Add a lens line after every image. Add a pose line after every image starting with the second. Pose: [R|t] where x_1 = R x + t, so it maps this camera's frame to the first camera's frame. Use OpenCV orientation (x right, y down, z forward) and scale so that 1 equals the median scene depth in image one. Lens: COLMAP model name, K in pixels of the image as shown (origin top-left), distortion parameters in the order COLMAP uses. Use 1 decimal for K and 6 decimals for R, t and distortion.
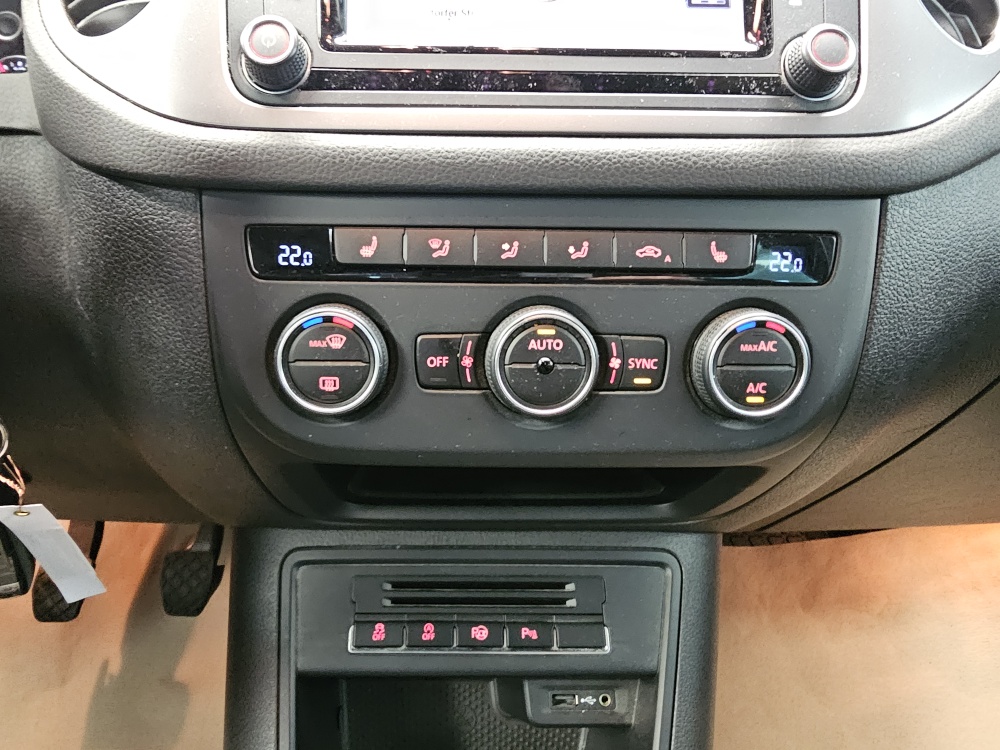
lens RADIAL K [[697.0, 0, 453.7], [0, 697.0, 365.5], [0, 0, 1]] dist [-0.001425, -0.002981]
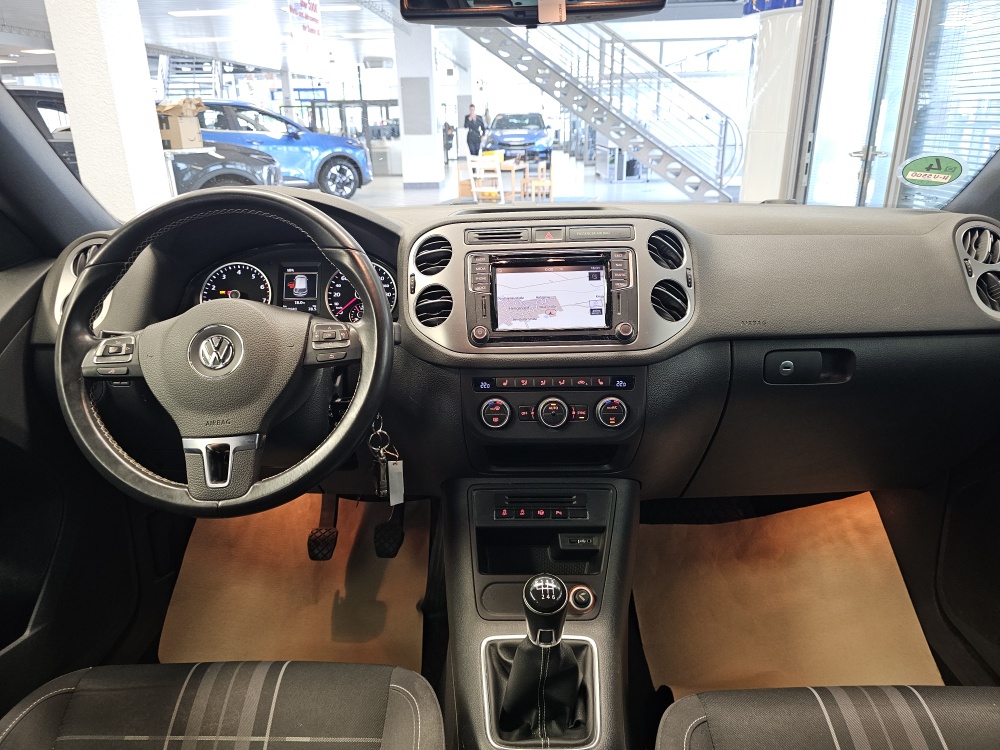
lens RADIAL K [[689.5, 0, 496.2], [0, 689.5, 353.1], [0, 0, 1]] dist [0.030219, -0.002325]
pose [[0.998591, -0.024573, -0.047044, 0.006556], [0.019351, 0.993919, -0.108397, 0.069547], [0.049421, 0.107334, 0.992994, -2.636386]]
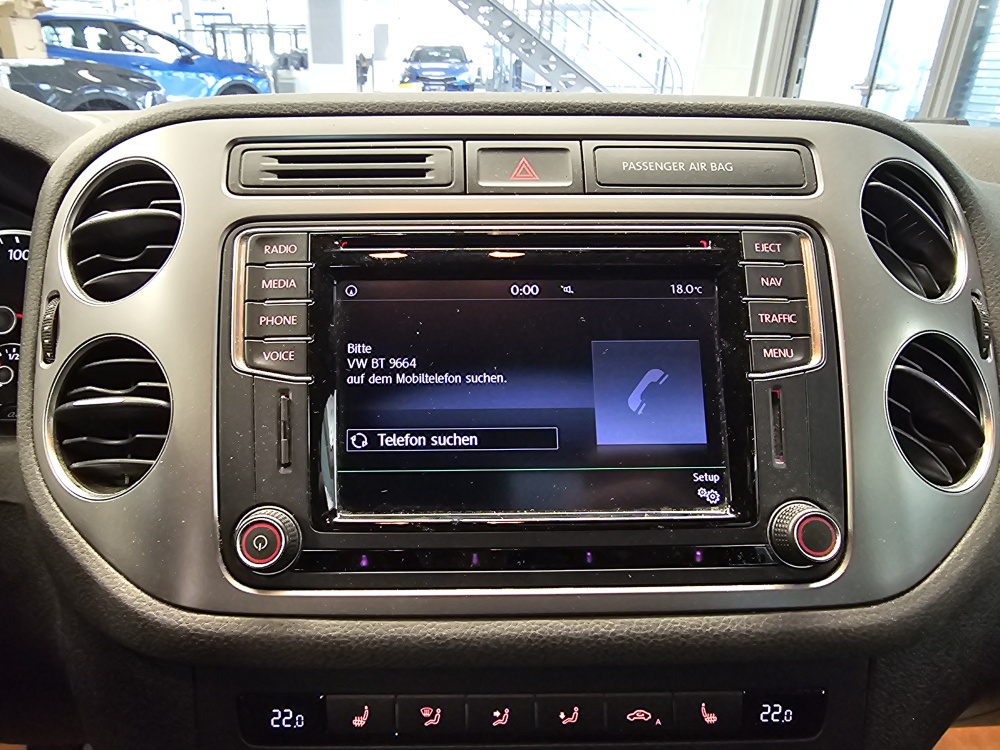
lens RADIAL K [[692.4, 0, 445.9], [0, 692.4, 357.1], [0, 0, 1]] dist [0.003390, 0.000076]
pose [[0.999952, -0.009772, -0.000872, 0.007273], [0.009747, 0.999637, -0.025113, -0.656781], [0.001117, 0.025103, 0.999684, -0.012150]]
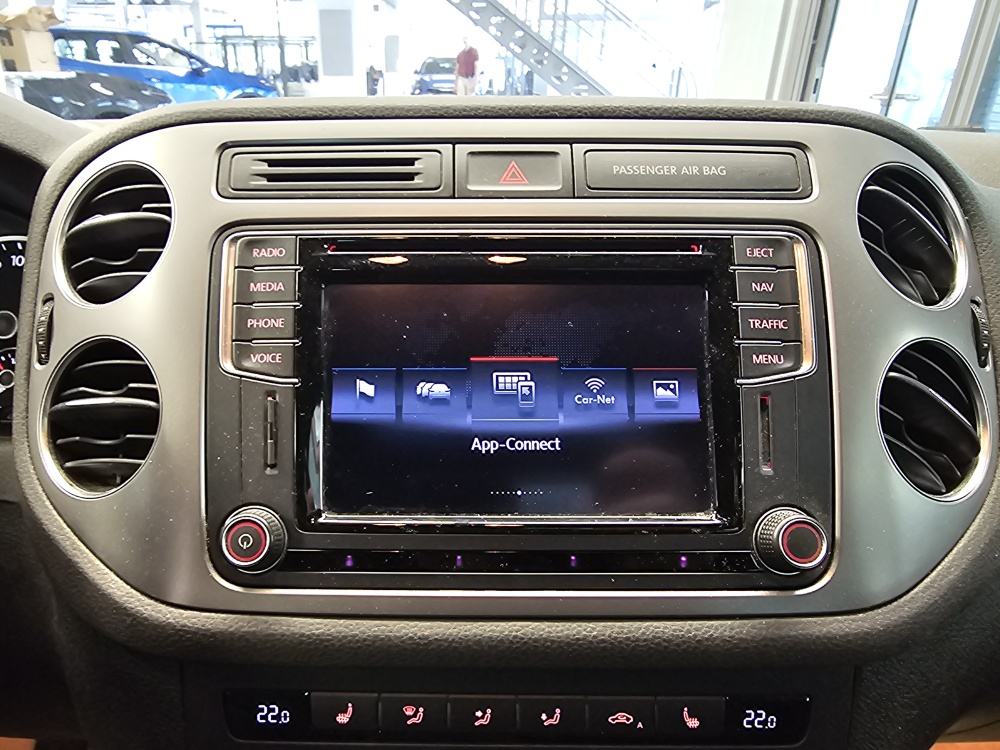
lens RADIAL K [[692.3, 0, 436.5], [0, 692.3, 383.9], [0, 0, 1]] dist [0.004926, -0.001279]
pose [[0.999620, -0.001590, -0.027508, 0.041409], [0.001391, 0.999973, -0.007239, -0.640521], [0.027519, 0.007198, 0.999595, -0.014092]]
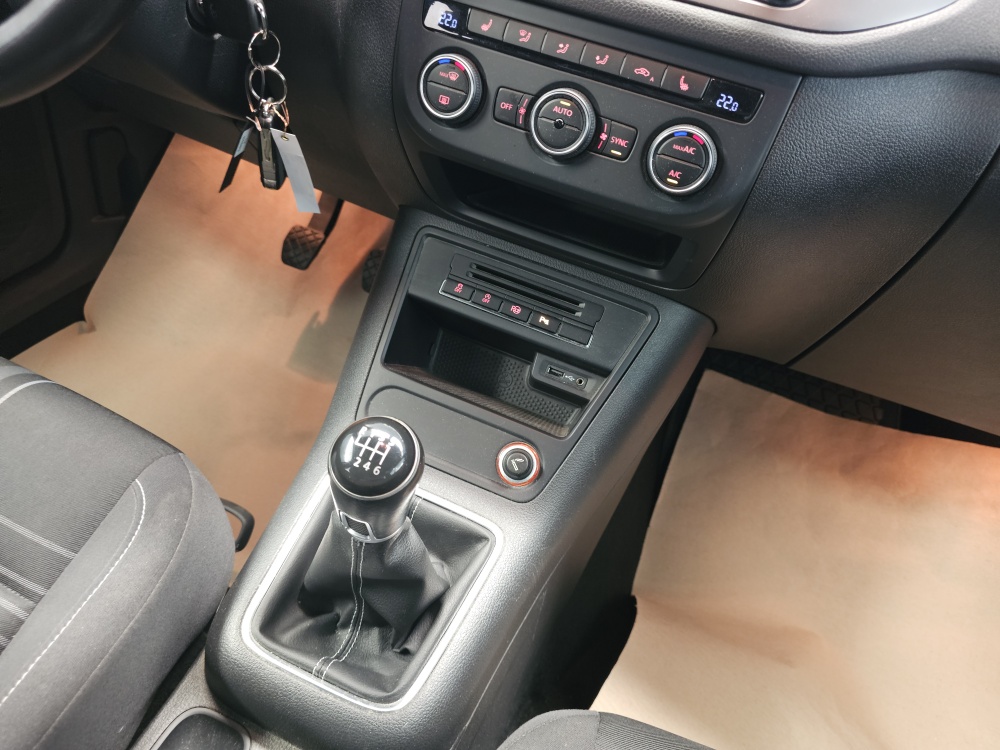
lens RADIAL K [[690.8, 0, 502.5], [0, 690.8, 366.1], [0, 0, 1]] dist [0.033721, -0.044411]
pose [[0.912025, 0.353556, -0.207867, 0.563122], [-0.293531, 0.916660, 0.271247, 0.123802], [0.286445, -0.186369, 0.939796, -0.751224]]
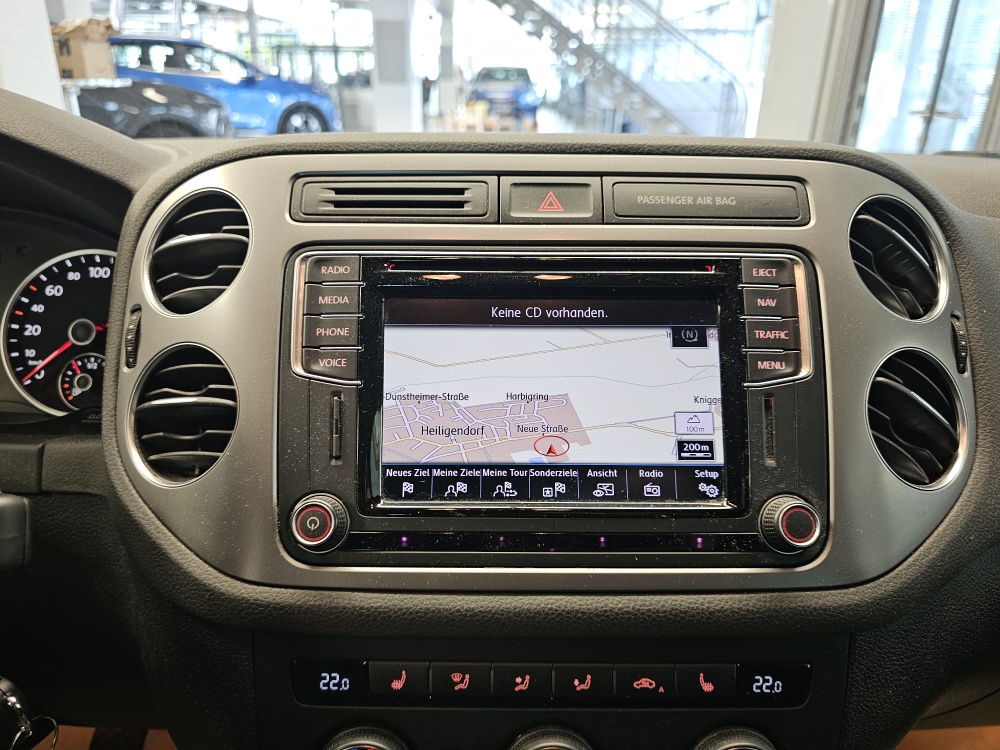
lens RADIAL K [[702.6, 0, 500.9], [0, 702.6, 365.2], [0, 0, 1]] dist [0.020131, -0.045089]
pose [[0.999930, 0.001260, -0.011759, 0.058369], [-0.001802, 0.998930, -0.046208, -0.628132], [0.011688, 0.046226, 0.998863, -0.173947]]
